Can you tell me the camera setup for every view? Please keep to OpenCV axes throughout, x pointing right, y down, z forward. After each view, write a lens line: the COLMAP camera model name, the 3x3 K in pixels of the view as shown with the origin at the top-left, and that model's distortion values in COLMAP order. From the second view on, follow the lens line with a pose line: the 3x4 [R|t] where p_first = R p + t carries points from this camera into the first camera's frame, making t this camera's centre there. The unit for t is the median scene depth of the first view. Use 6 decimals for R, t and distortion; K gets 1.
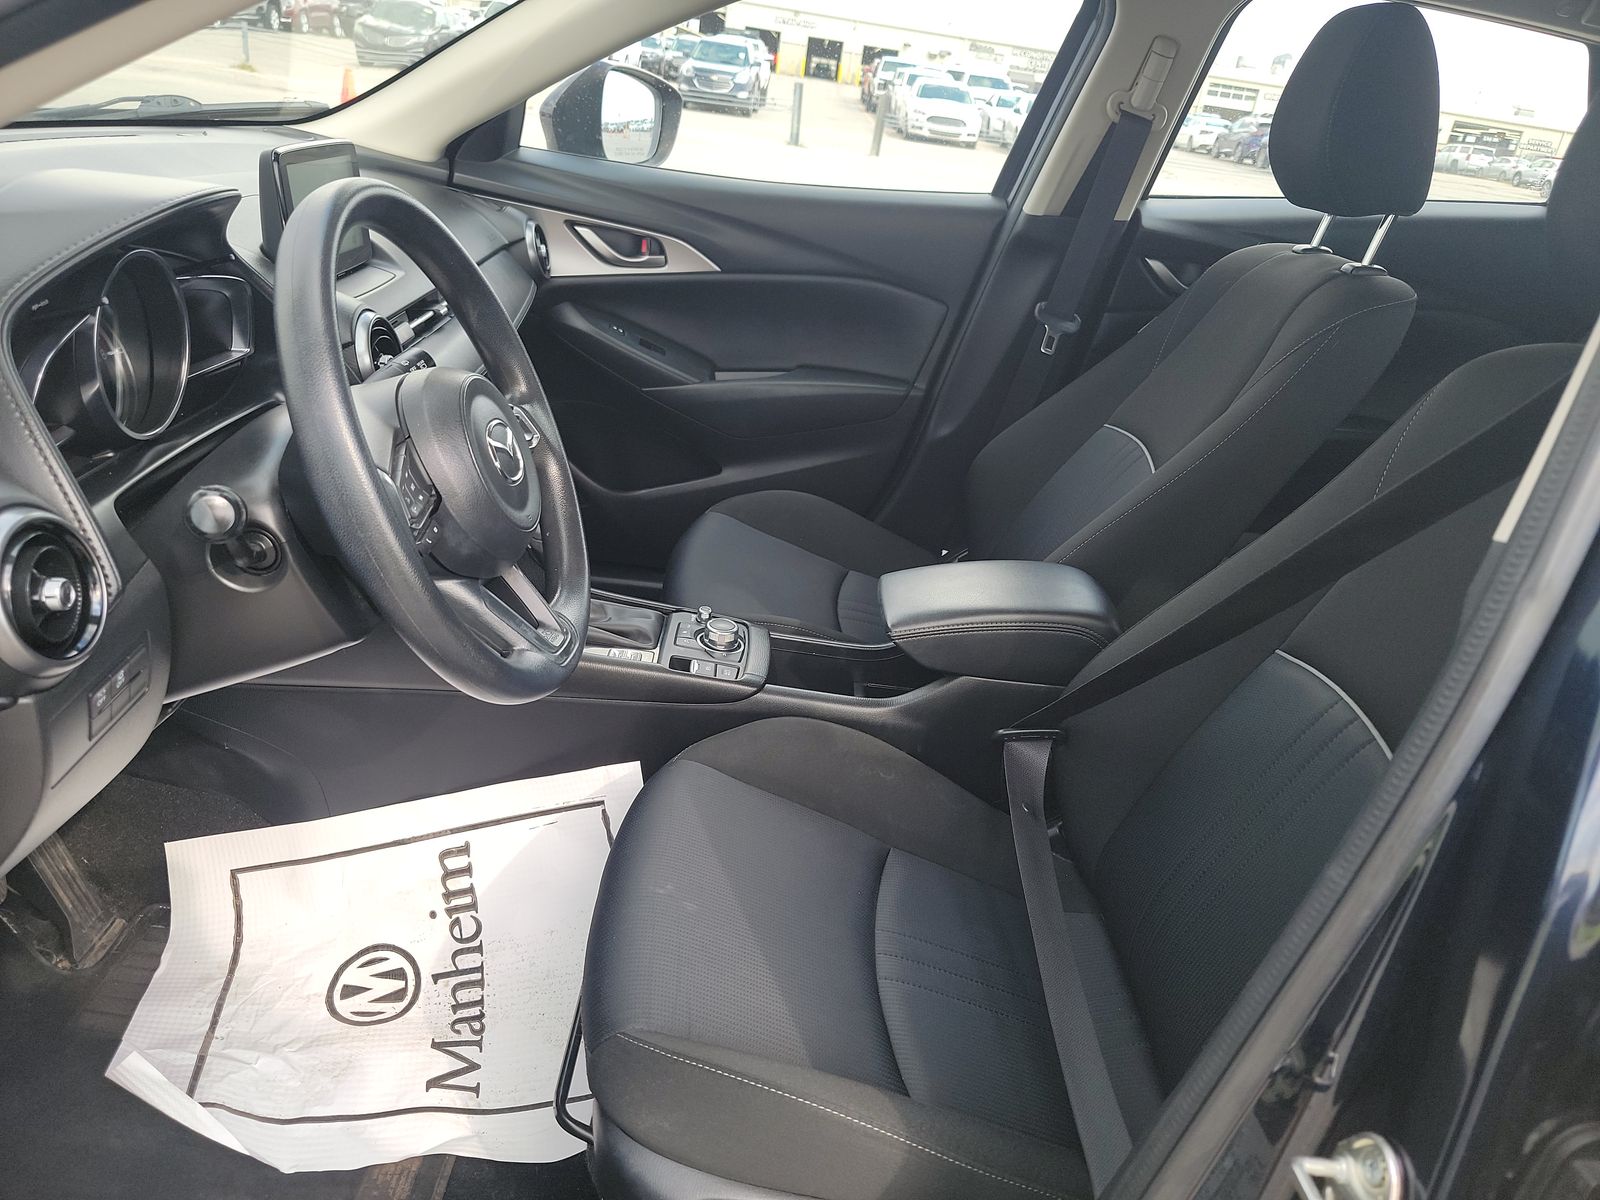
lens RADIAL K [[1172.6, 0, 800.0], [0, 1172.6, 600.0], [0, 0, 1]] dist [-0.004225, -0.003928]
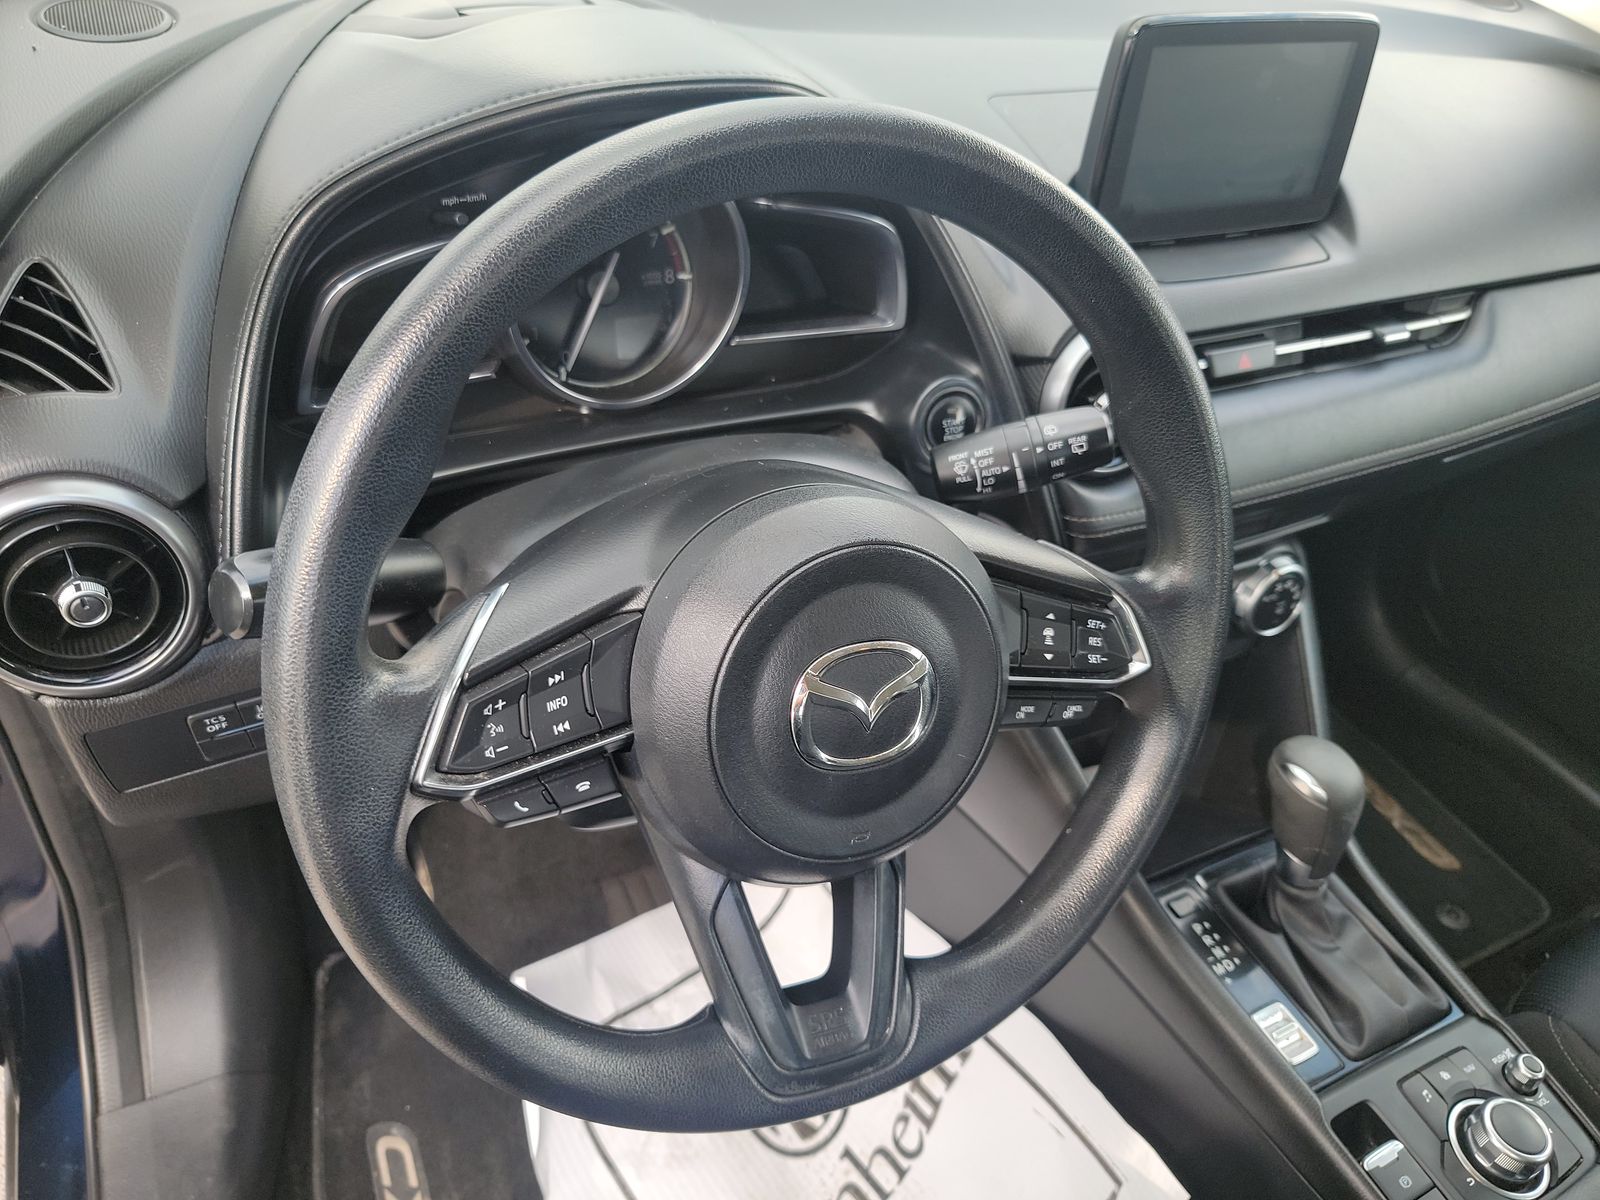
lens RADIAL K [[1137.6, 0, 800.0], [0, 1137.6, 600.0], [0, 0, 1]] dist [0.005895, -0.003866]
pose [[0.453387, 0.499460, -0.738227, 0.038694], [-0.408580, 0.852562, 0.325884, -0.203618], [0.792151, 0.153873, 0.590610, 0.476948]]
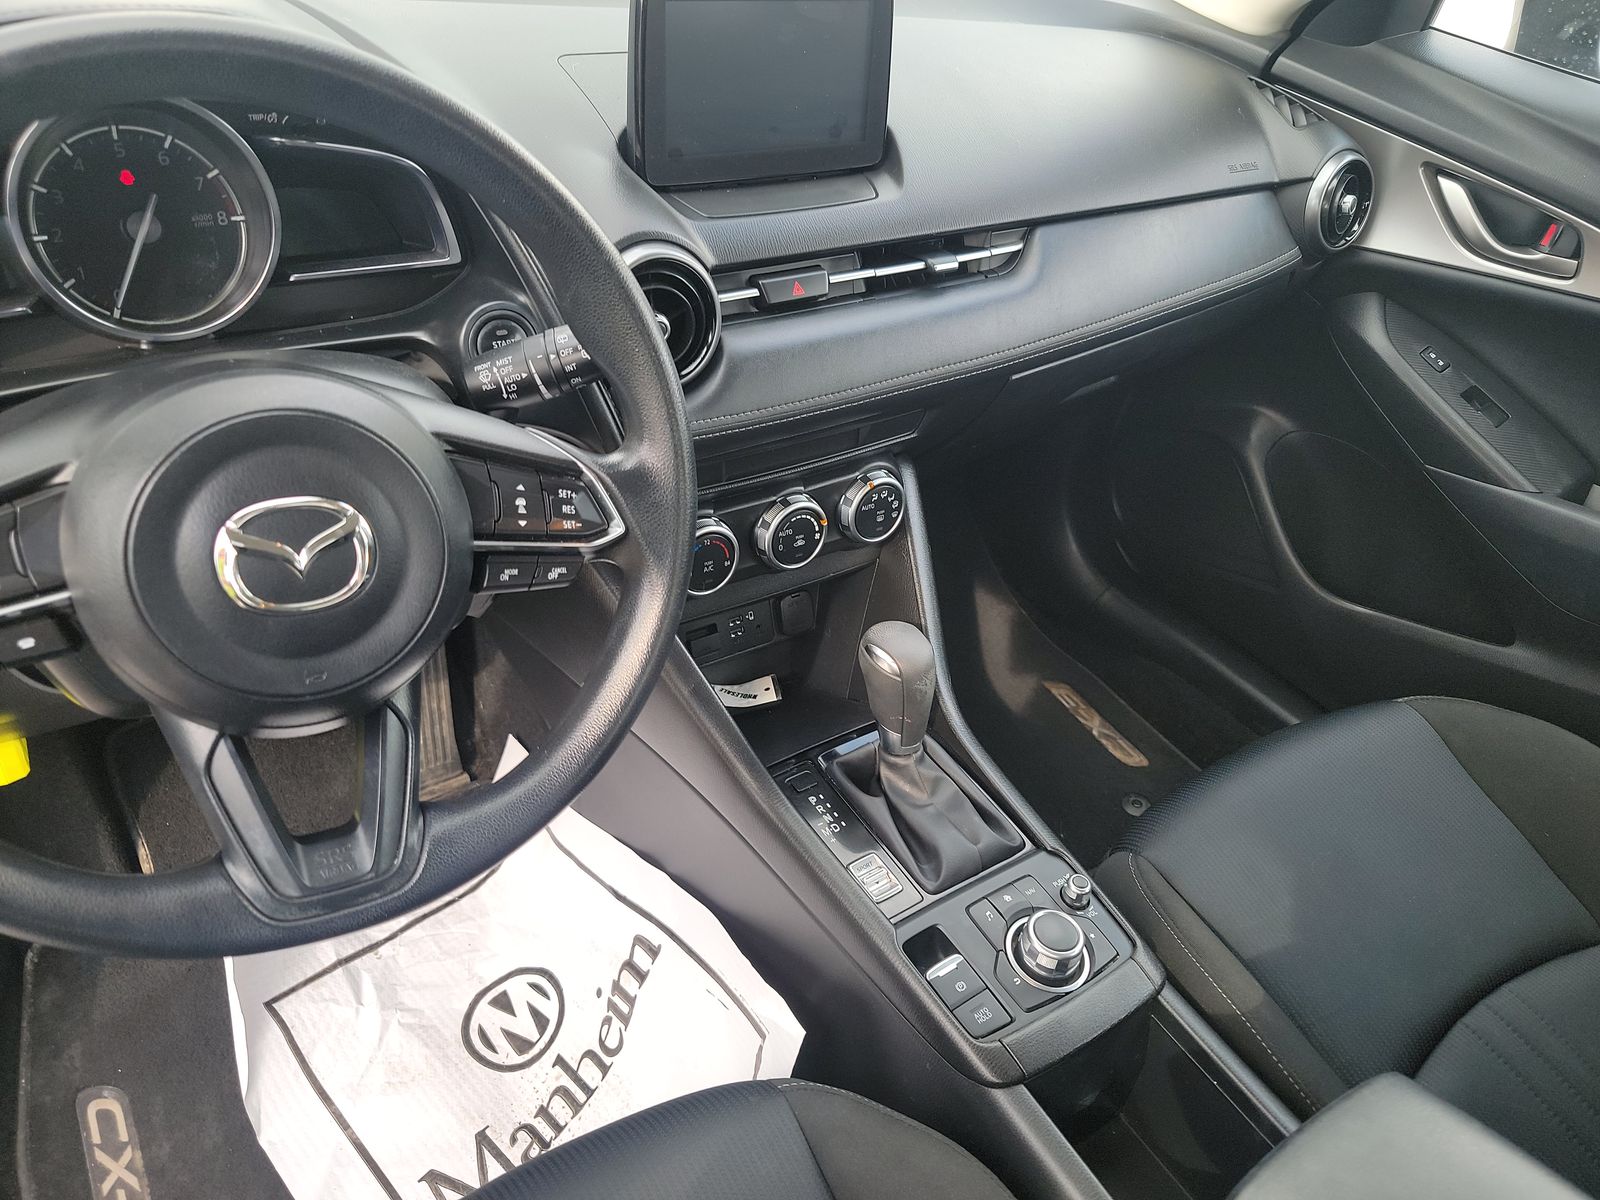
lens RADIAL K [[1118.3, 0, 819.0], [0, 1118.3, 621.1], [0, 0, 1]] dist [0.036727, -0.034437]
pose [[0.570833, 0.467654, -0.674870, 0.169851], [-0.381944, 0.878841, 0.285933, -0.229110], [0.726821, 0.094543, 0.680289, 0.561040]]
